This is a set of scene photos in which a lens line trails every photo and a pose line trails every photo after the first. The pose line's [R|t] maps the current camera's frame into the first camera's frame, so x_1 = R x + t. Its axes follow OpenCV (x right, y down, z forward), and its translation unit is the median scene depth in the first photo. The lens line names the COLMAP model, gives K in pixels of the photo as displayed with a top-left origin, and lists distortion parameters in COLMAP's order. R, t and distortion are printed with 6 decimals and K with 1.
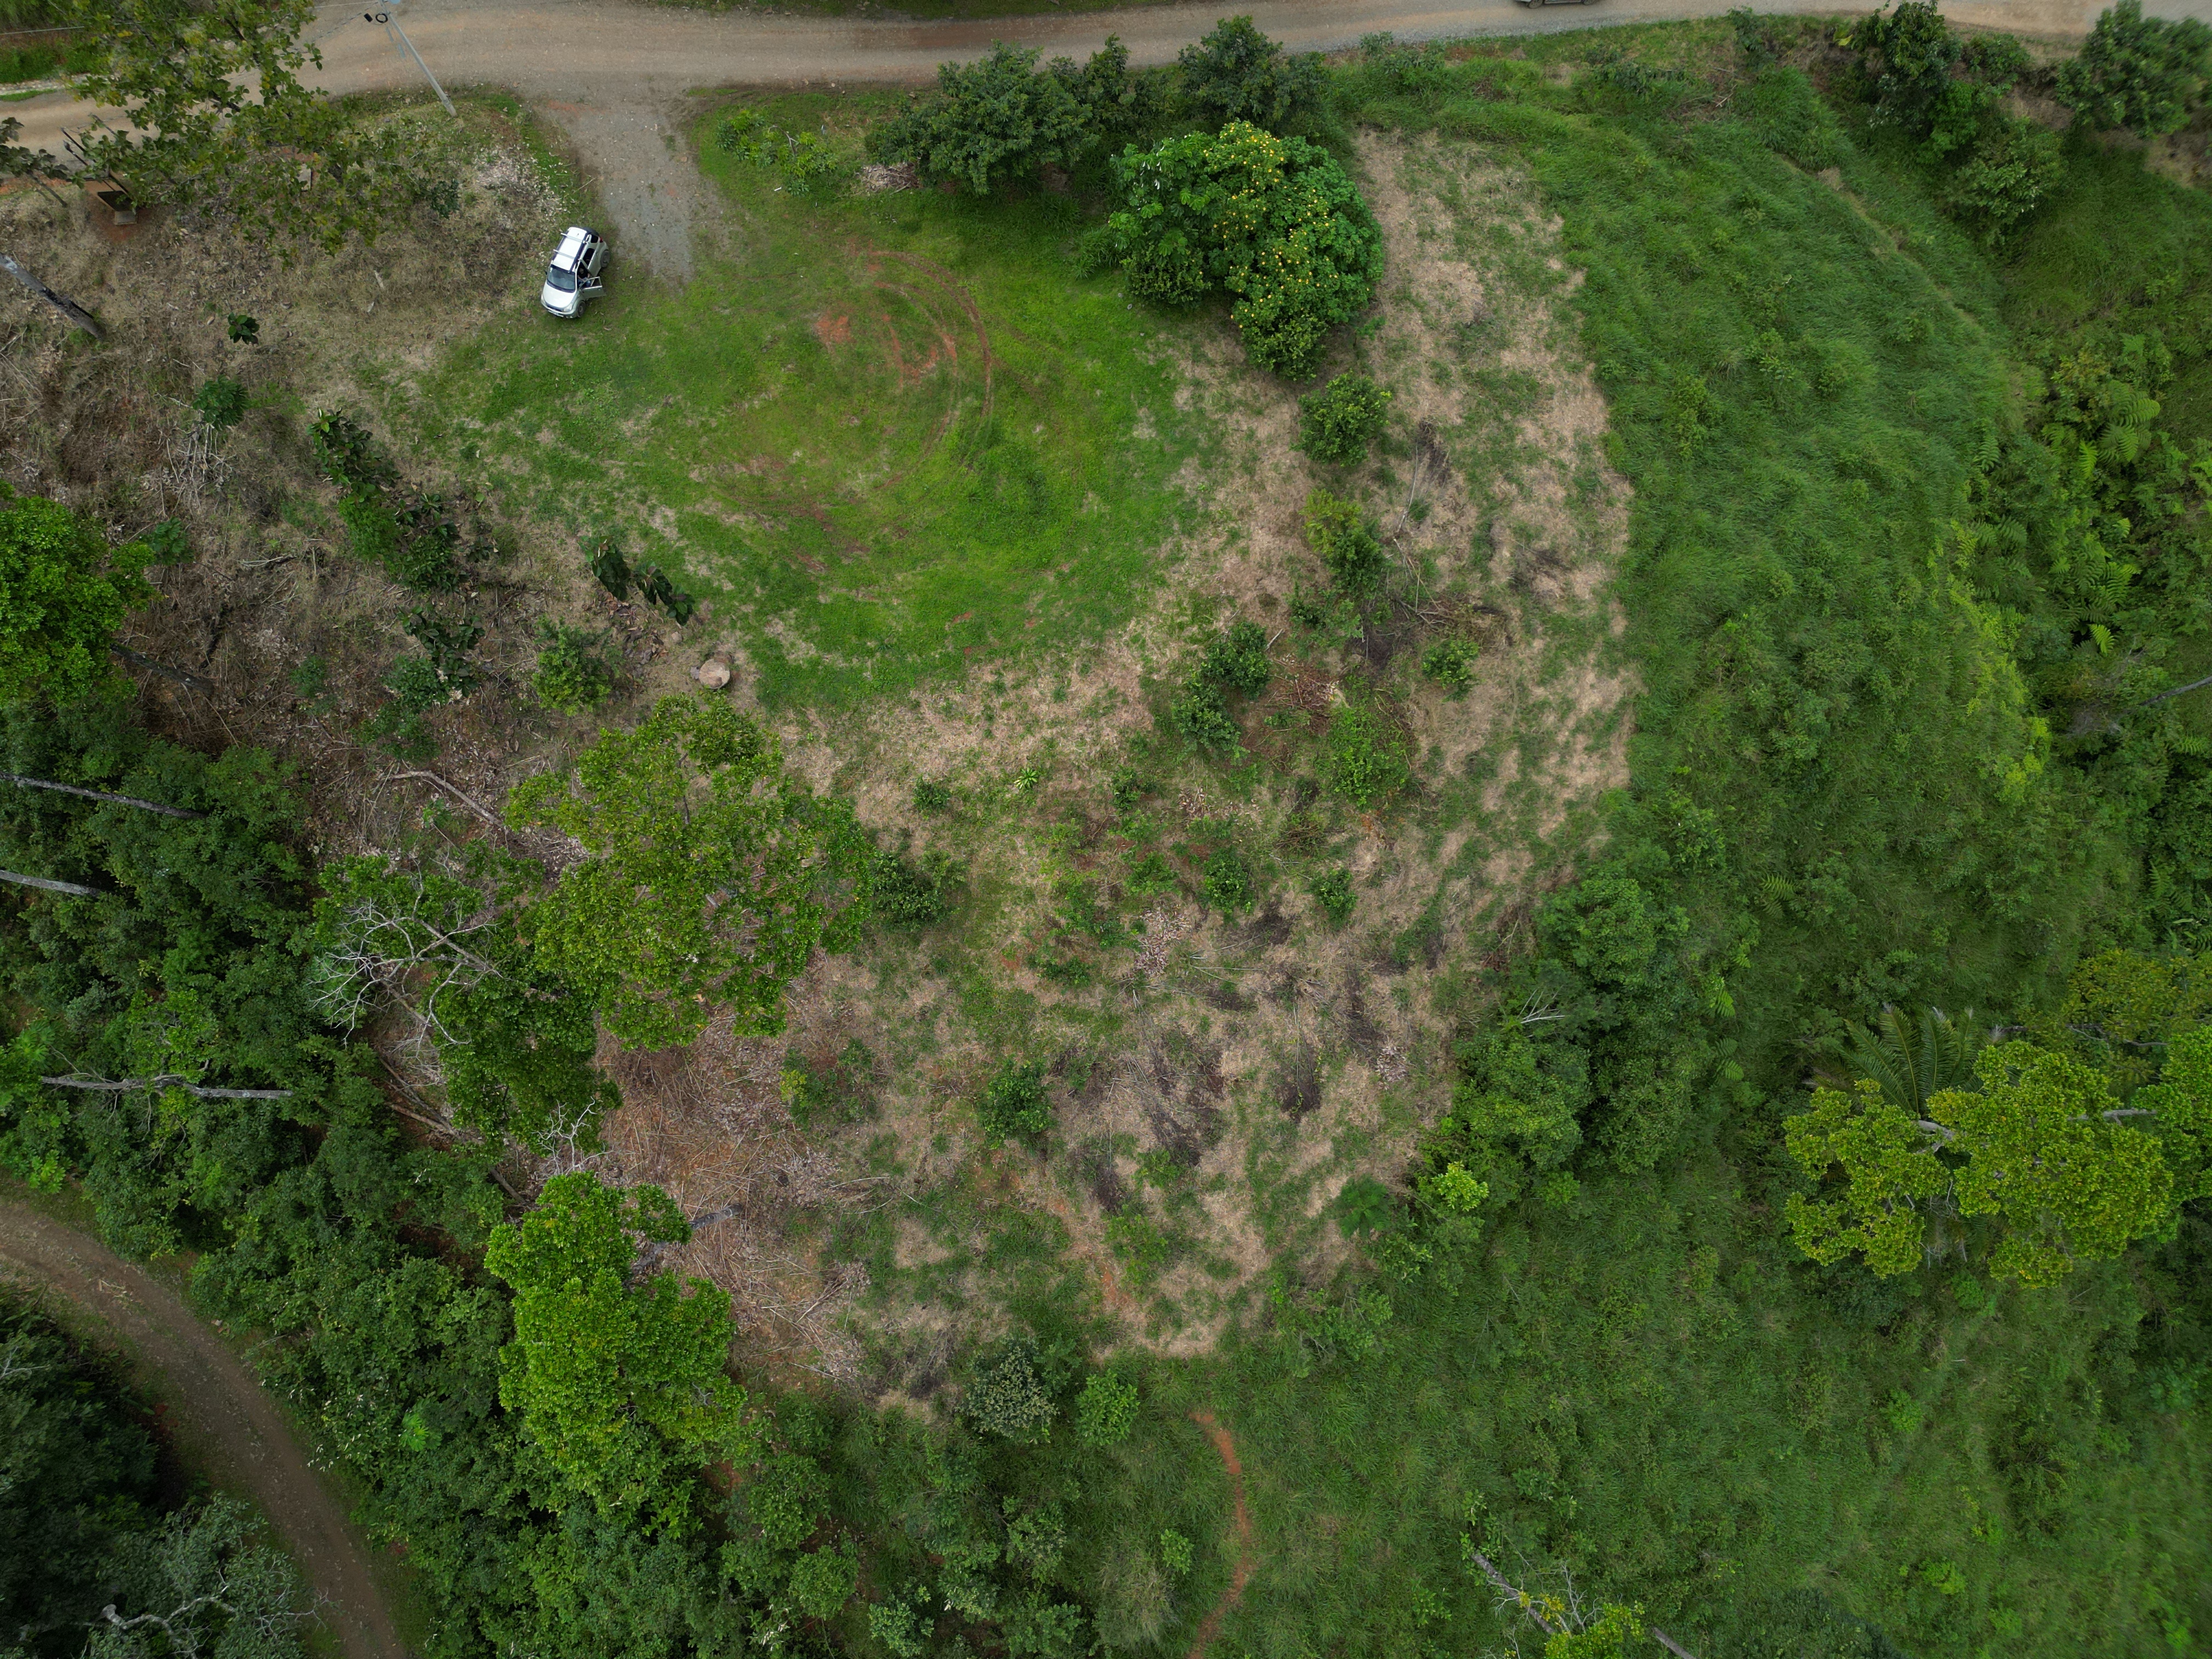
lens RADIAL K [[1624.3, 0, 1110.2], [0, 1624.3, 840.2], [0, 0, 1]] dist [0.073220, -0.079095]
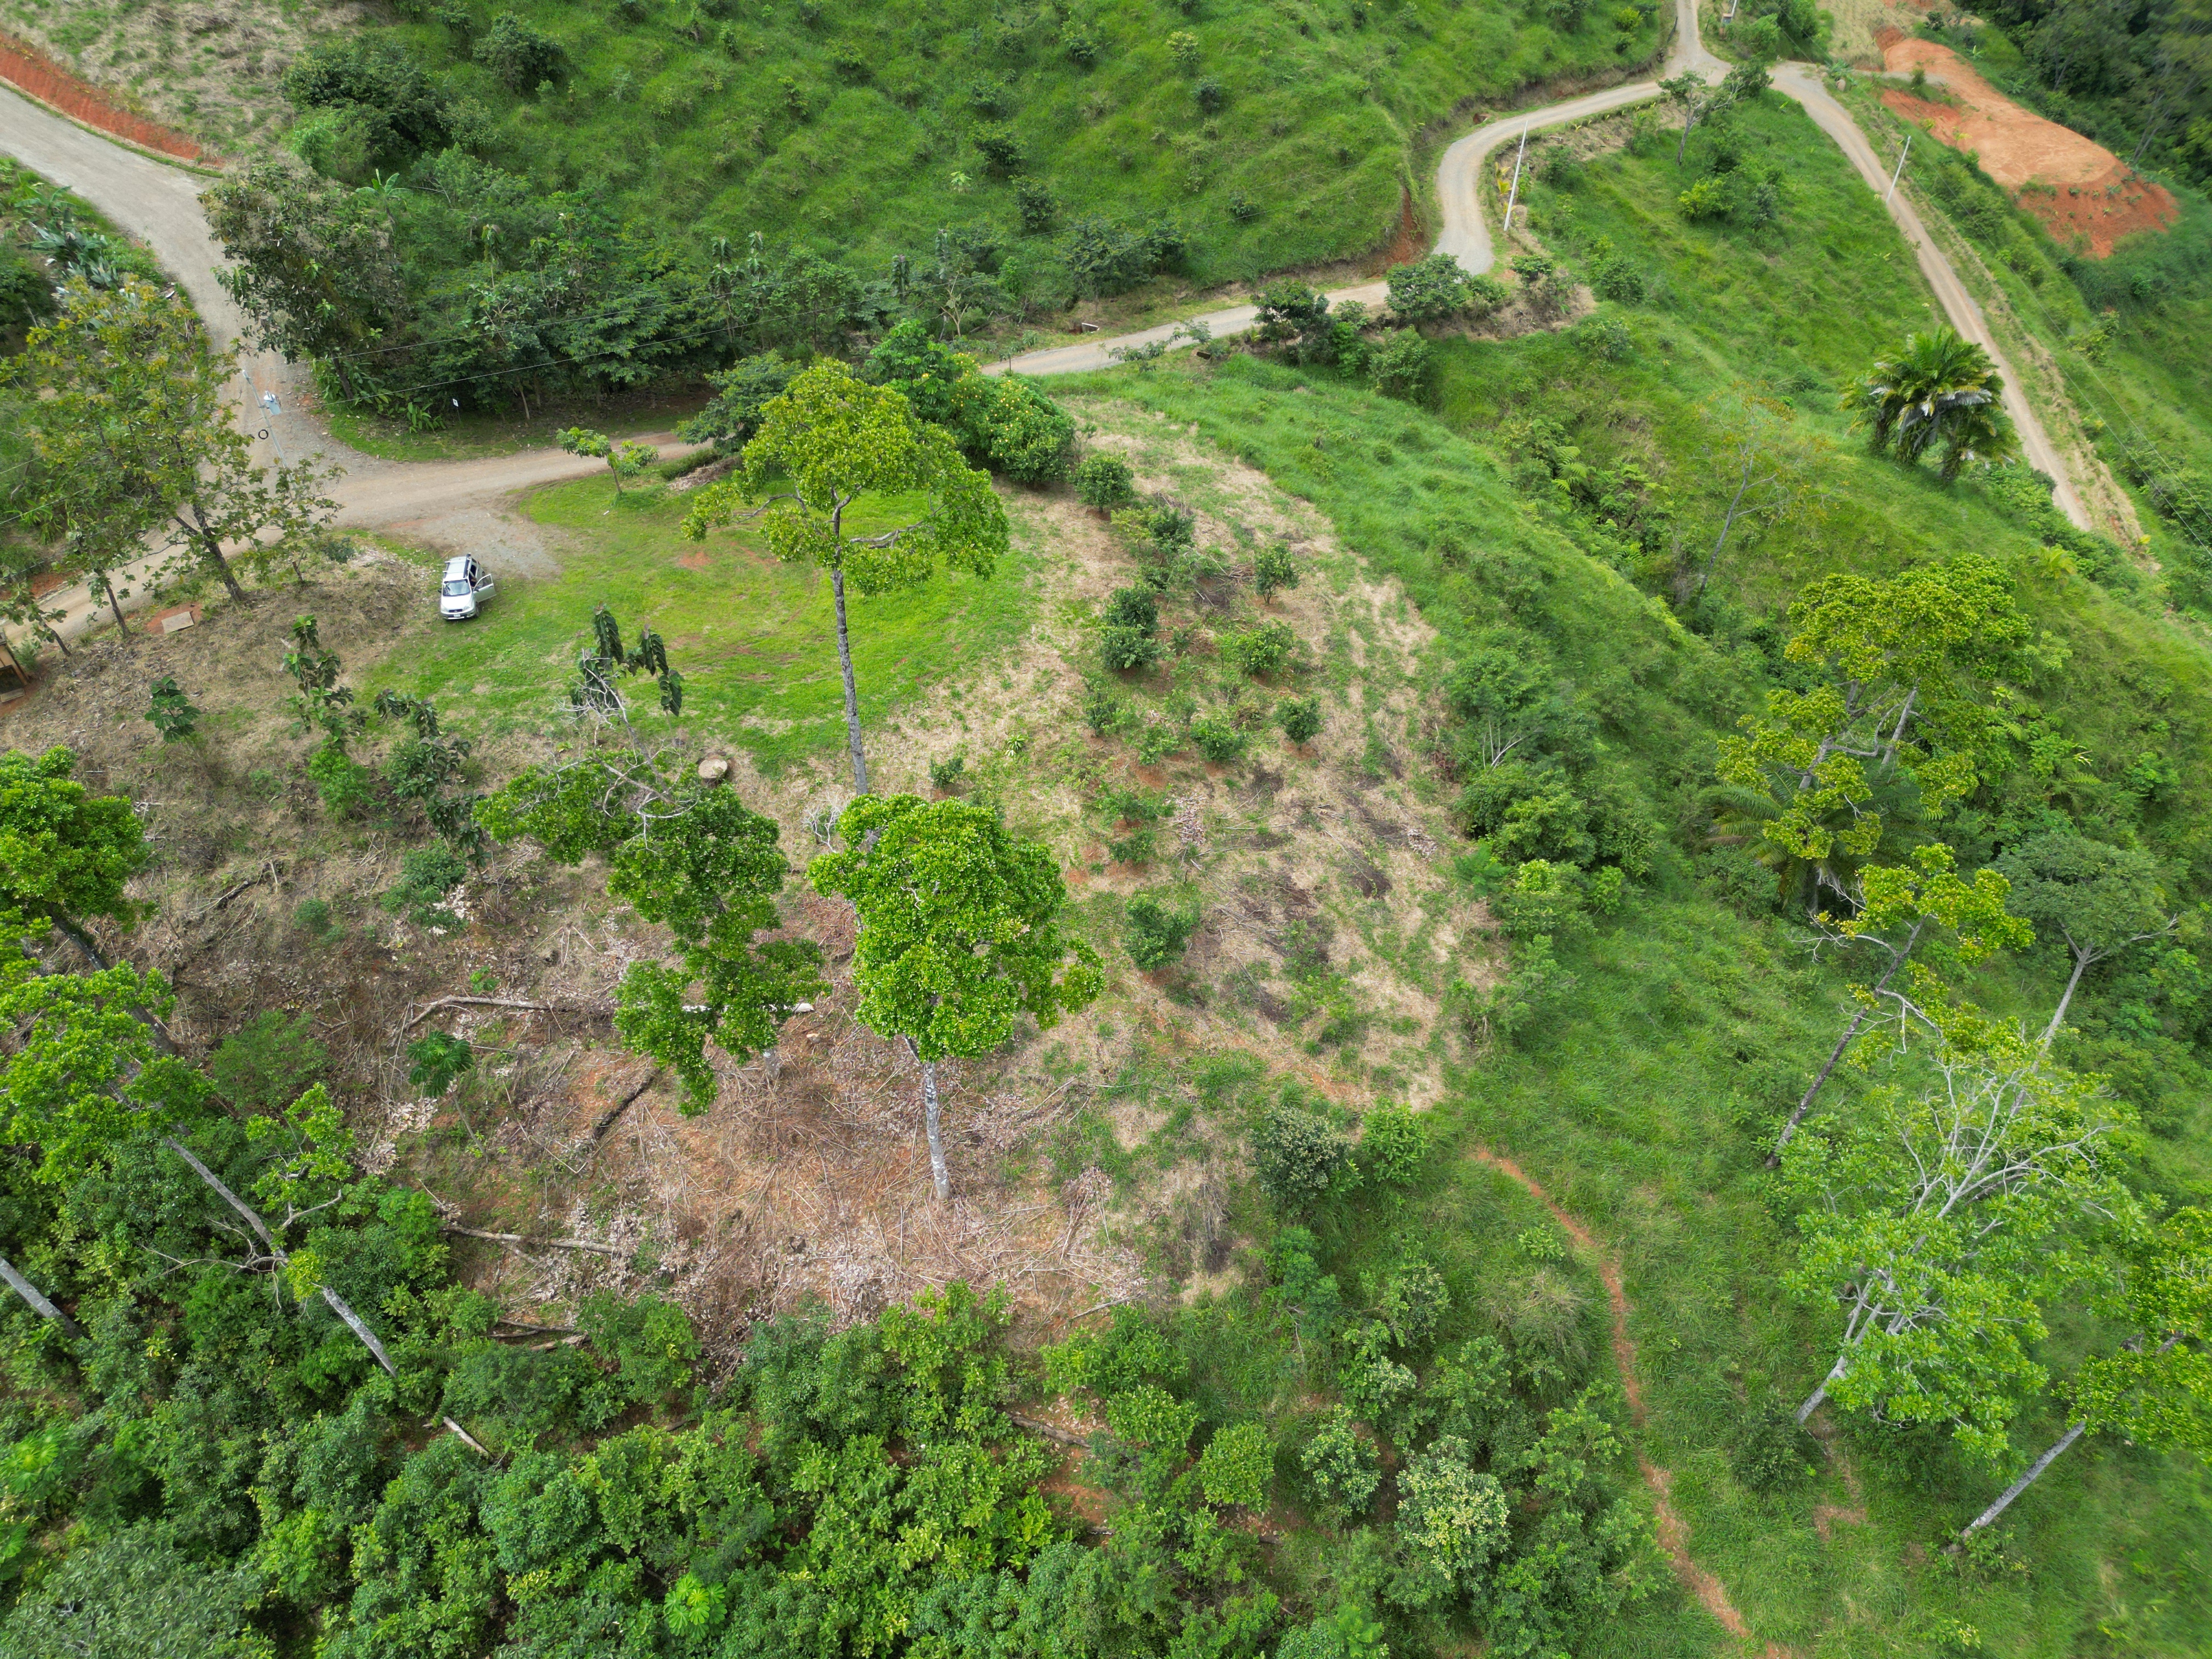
lens RADIAL K [[1624.3, 0, 1110.2], [0, 1624.3, 840.2], [0, 0, 1]] dist [0.073220, -0.079095]
pose [[0.868151, -0.333032, 0.367972, -0.421761], [0.485527, 0.723553, -0.490647, 0.582372], [-0.102846, 0.604616, 0.789850, 0.147994]]
